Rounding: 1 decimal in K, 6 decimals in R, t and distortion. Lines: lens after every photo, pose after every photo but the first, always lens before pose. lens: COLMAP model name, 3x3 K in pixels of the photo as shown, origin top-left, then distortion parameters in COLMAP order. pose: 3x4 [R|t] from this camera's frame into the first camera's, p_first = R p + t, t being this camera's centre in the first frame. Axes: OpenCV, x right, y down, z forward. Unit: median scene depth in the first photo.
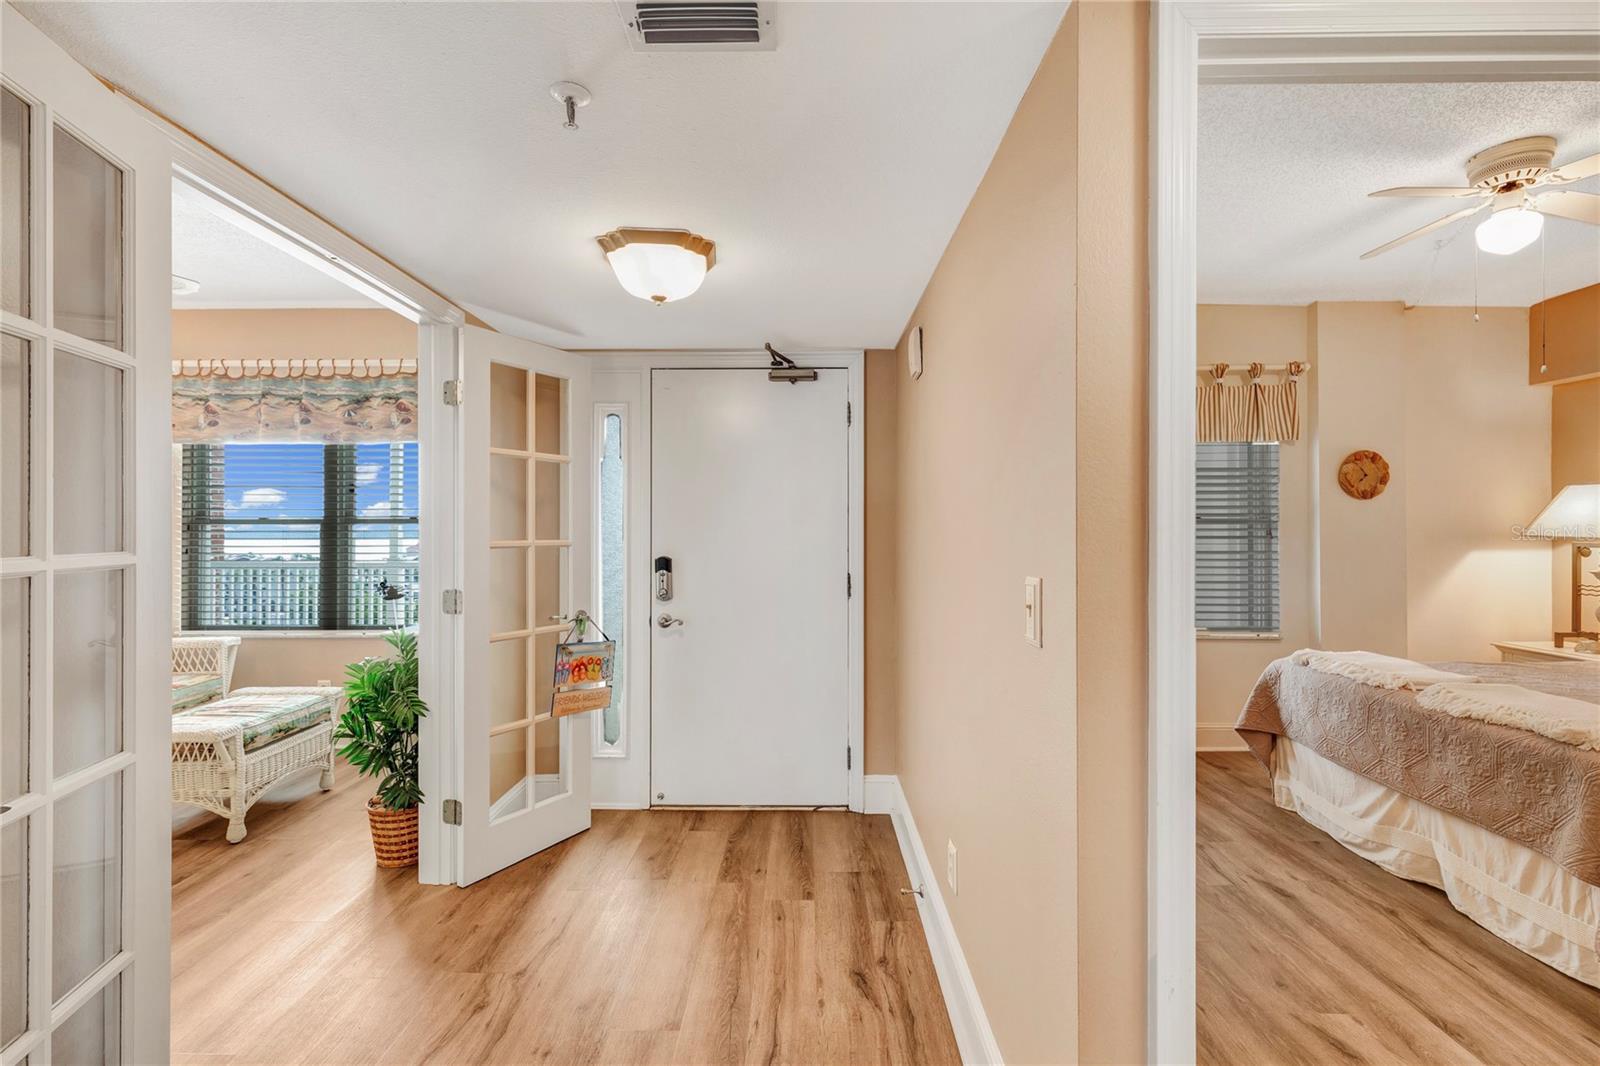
lens RADIAL K [[727.5, 0, 792.5], [0, 727.5, 526.0], [0, 0, 1]] dist [0.006894, 0.000117]
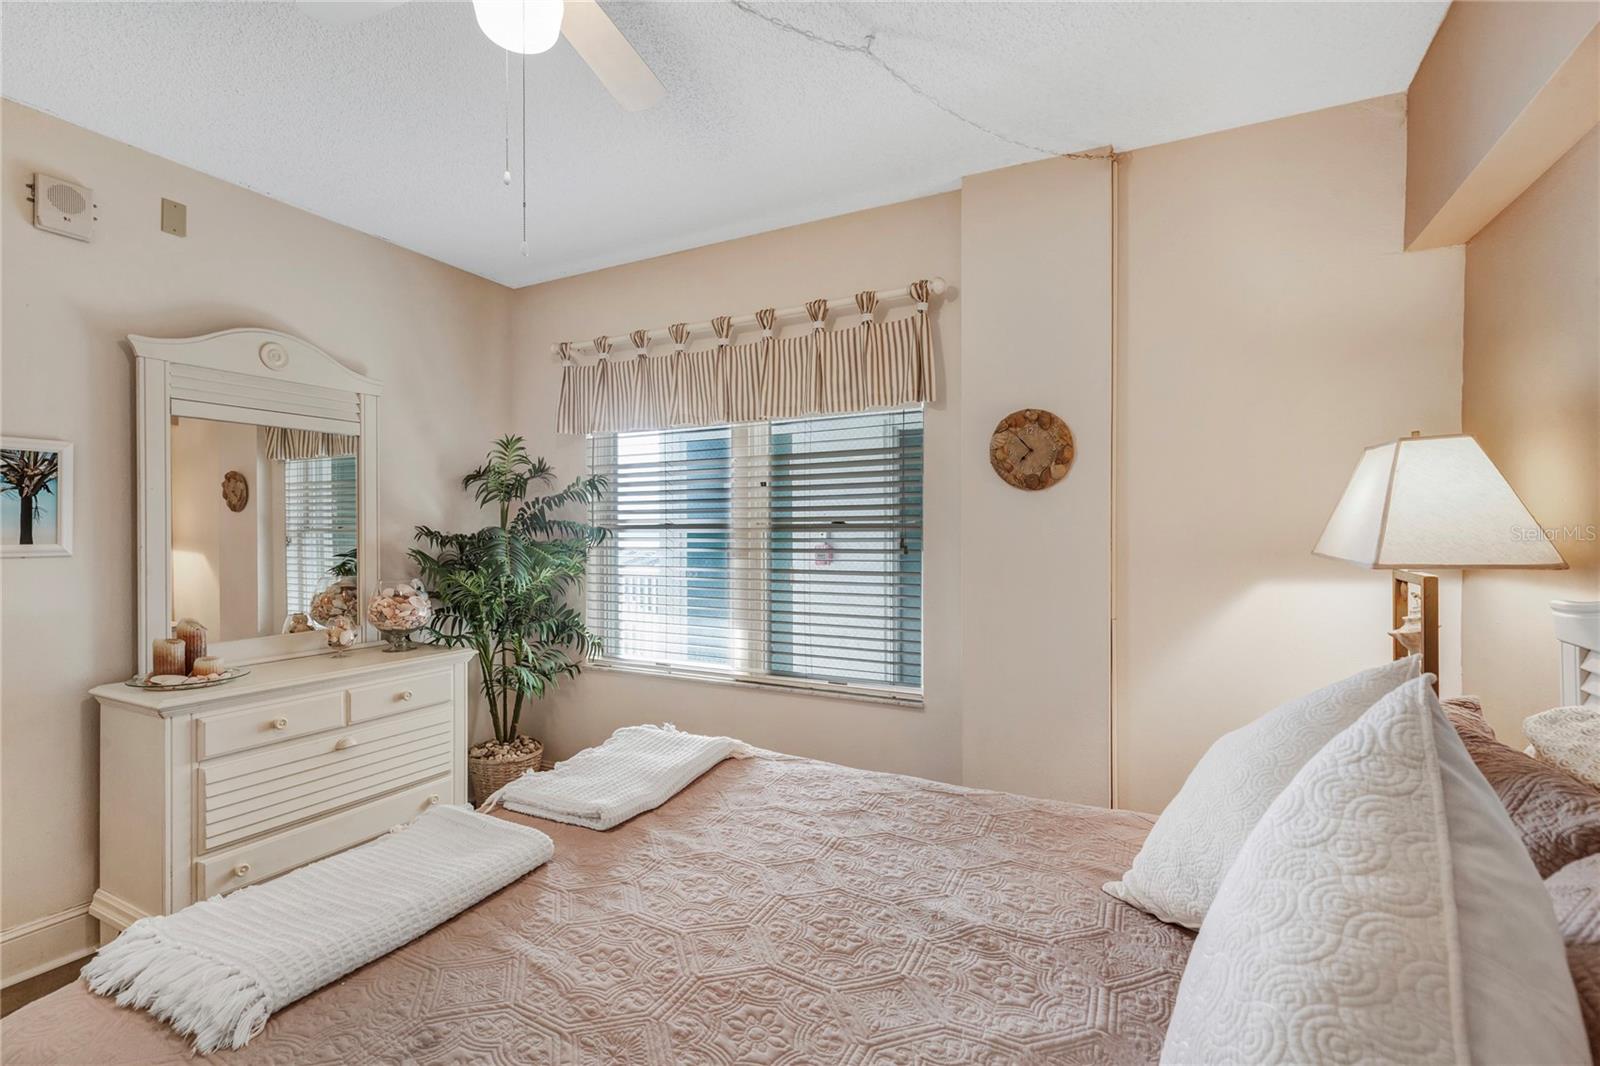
lens RADIAL K [[727.5, 0, 797.4], [0, 727.5, 528.8], [0, 0, 1]] dist [0.006894, 0.000117]
pose [[0.883275, -0.002678, -0.468848, 0.901846], [-0.000348, 0.999980, -0.006366, -0.000924], [0.468855, 0.005786, 0.883256, 0.383110]]
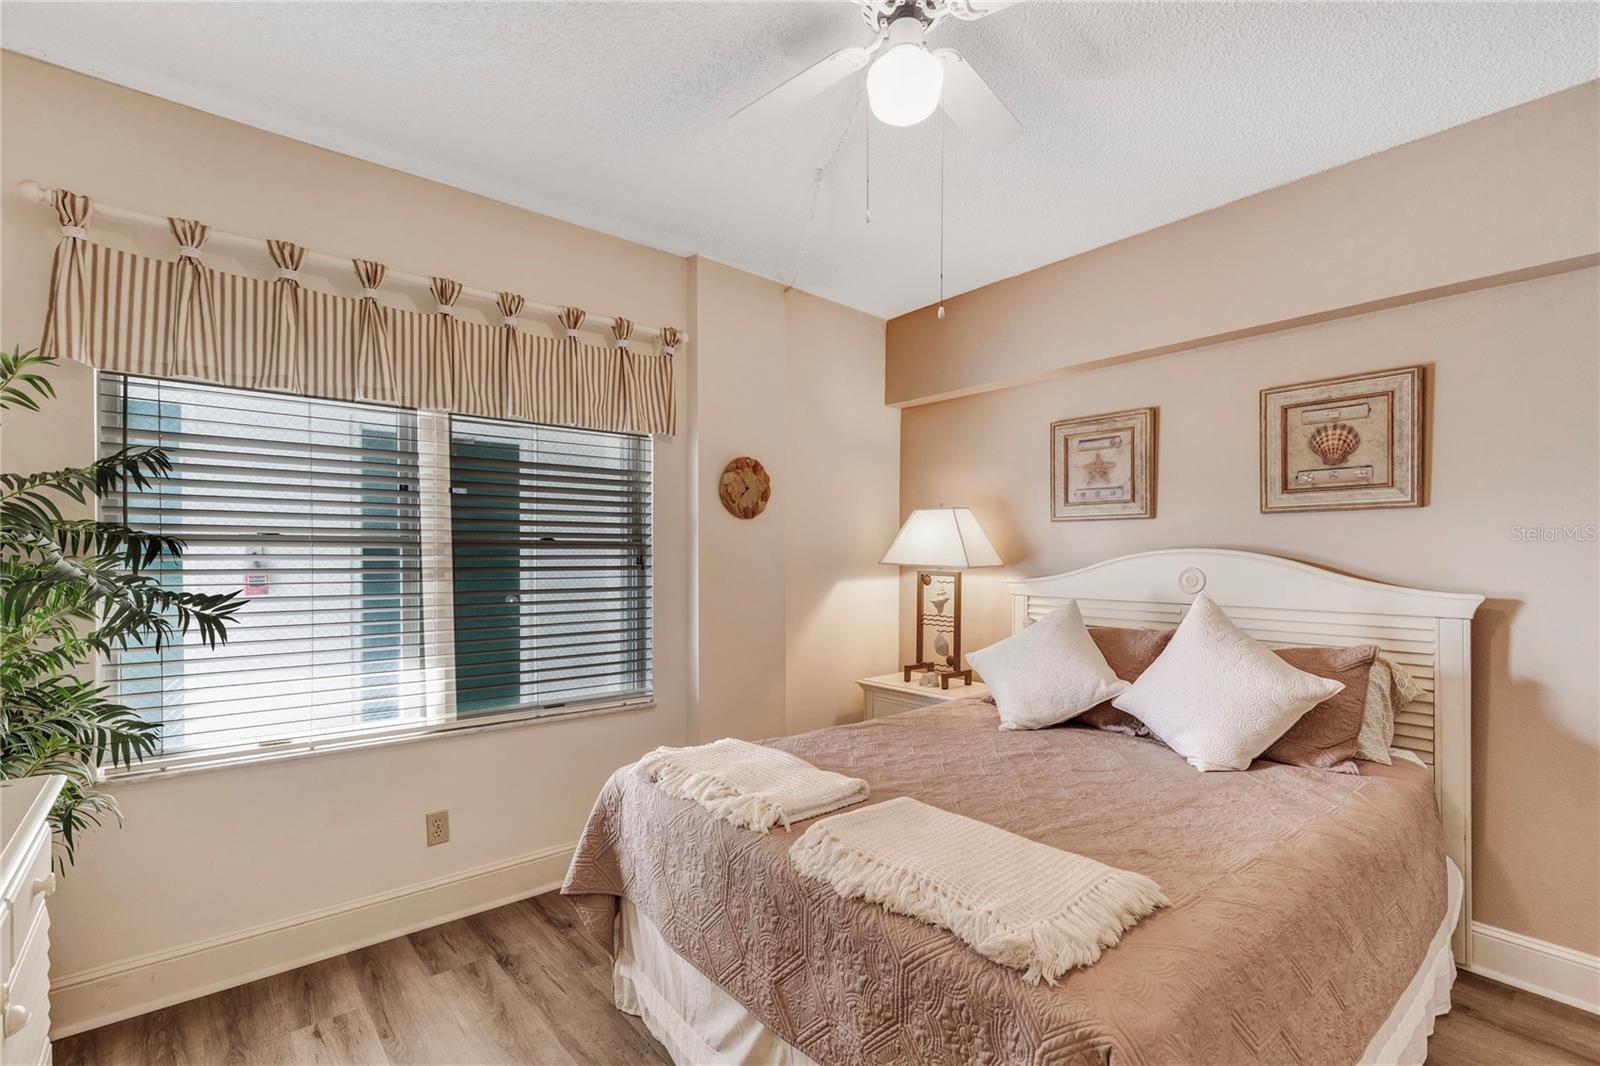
lens RADIAL K [[727.5, 0, 794.6], [0, 727.5, 561.4], [0, 0, 1]] dist [0.006894, 0.000117]
pose [[0.762447, -0.003291, 0.647043, 0.311510], [-0.004985, 0.999928, 0.010960, 0.001001], [-0.647032, -0.011582, 0.762375, 0.362114]]
